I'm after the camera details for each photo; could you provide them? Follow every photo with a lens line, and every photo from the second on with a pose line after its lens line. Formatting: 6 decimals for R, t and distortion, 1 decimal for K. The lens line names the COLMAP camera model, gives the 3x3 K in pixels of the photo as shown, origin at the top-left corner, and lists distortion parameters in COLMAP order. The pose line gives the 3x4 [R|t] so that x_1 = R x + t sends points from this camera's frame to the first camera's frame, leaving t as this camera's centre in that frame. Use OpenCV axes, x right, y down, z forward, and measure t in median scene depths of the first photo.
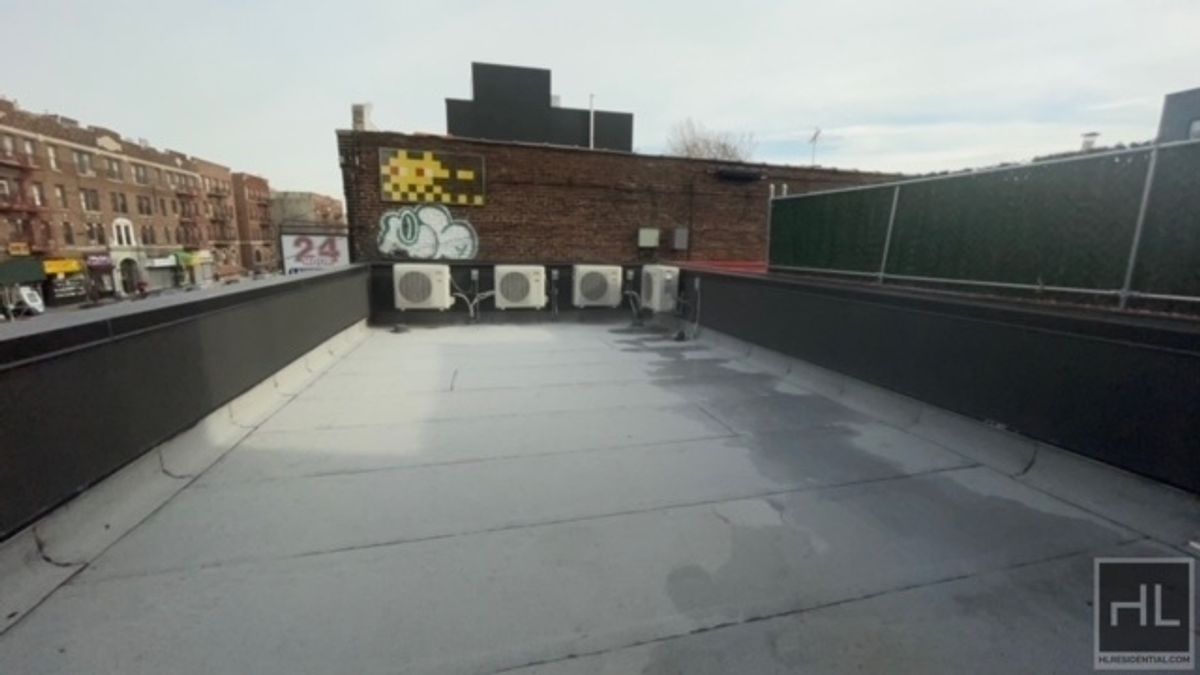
lens RADIAL K [[487.6, 0, 598.8], [0, 487.6, 338.6], [0, 0, 1]] dist [-0.001888, -0.000073]
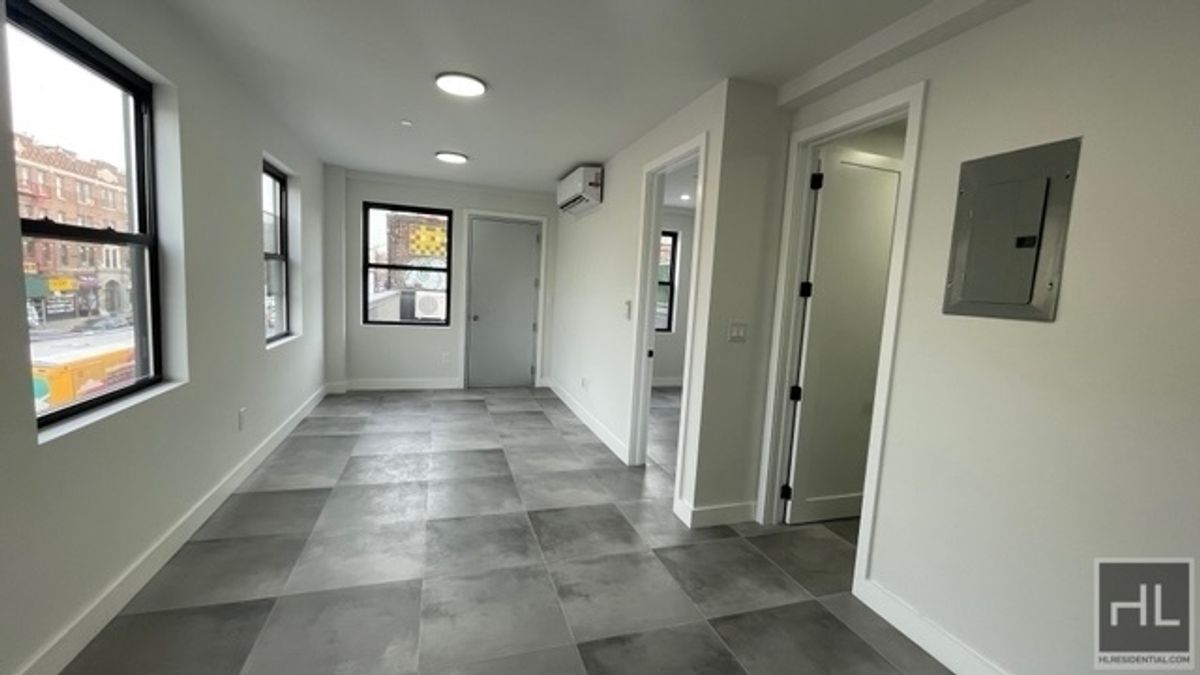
lens RADIAL K [[487.6, 0, 598.8], [0, 487.6, 338.6], [0, 0, 1]] dist [-0.001888, -0.000073]
pose [[0.996439, 0.032411, 0.077839, 0.083807], [-0.025807, 0.996098, -0.084400, 0.127923], [-0.080271, 0.082091, 0.993387, -0.677539]]
